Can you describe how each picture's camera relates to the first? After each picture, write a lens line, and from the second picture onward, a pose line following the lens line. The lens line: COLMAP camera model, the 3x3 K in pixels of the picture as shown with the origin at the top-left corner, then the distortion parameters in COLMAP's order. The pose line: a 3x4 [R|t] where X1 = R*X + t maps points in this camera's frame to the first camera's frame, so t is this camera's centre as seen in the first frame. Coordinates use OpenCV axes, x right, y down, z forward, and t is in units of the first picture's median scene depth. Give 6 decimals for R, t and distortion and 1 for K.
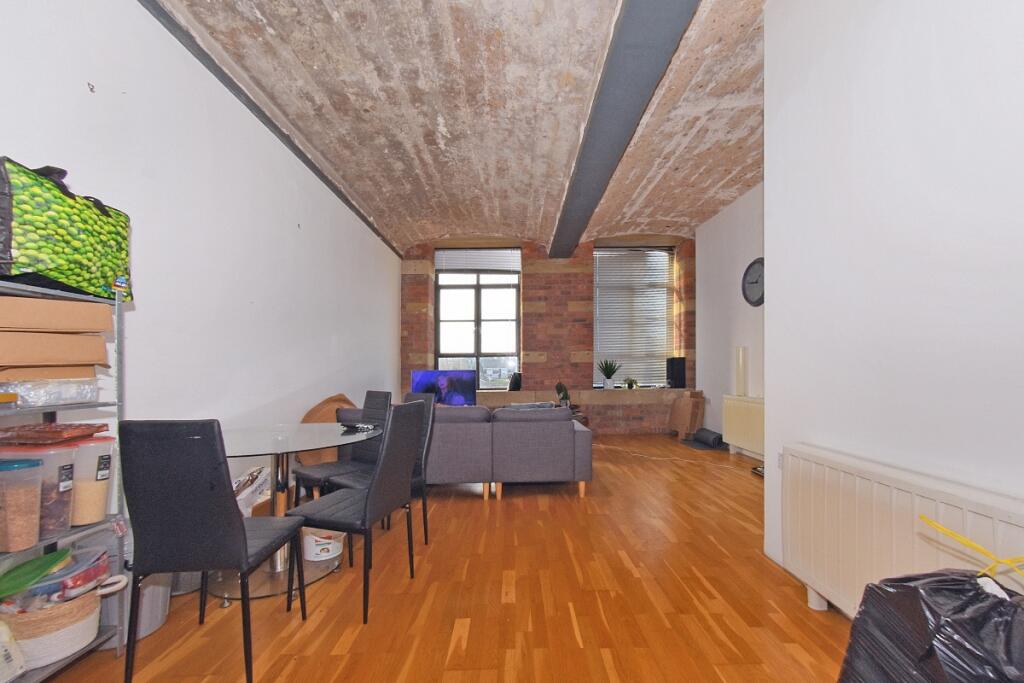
lens RADIAL K [[413.7, 0, 509.1], [0, 413.7, 364.3], [0, 0, 1]] dist [-0.000169, 0.000128]
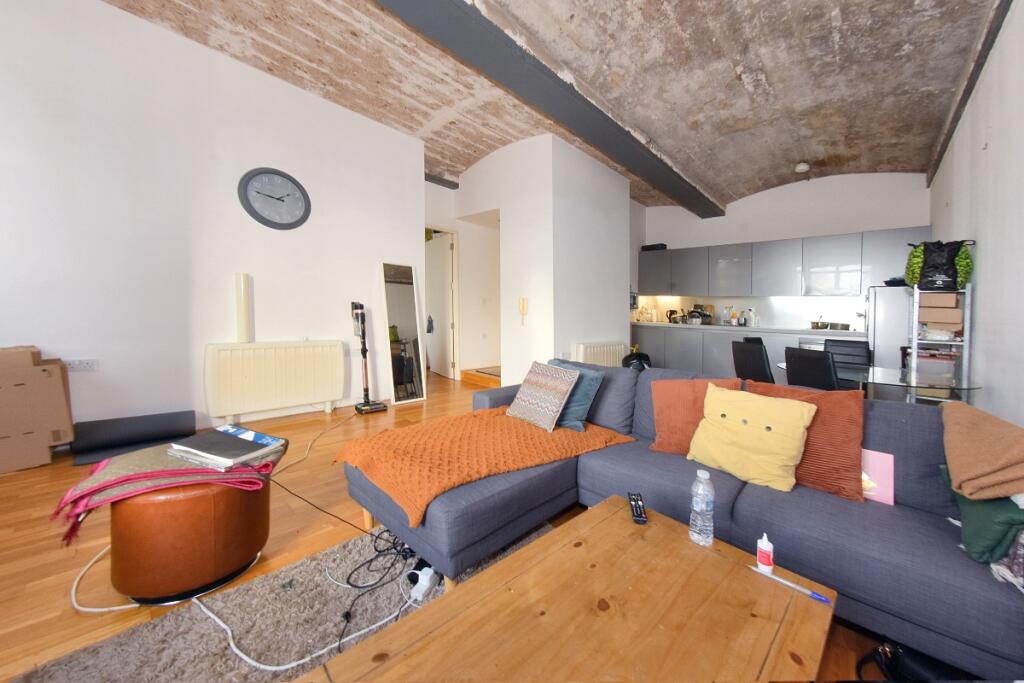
lens RADIAL K [[374.2, 0, 523.6], [0, 374.2, 321.9], [0, 0, 1]] dist [0.008133, 0.000018]
pose [[-0.739054, -0.023095, 0.673250, -0.365152], [-0.032809, 0.999460, -0.001731, 0.037767], [-0.672847, -0.023368, -0.739413, 1.686421]]
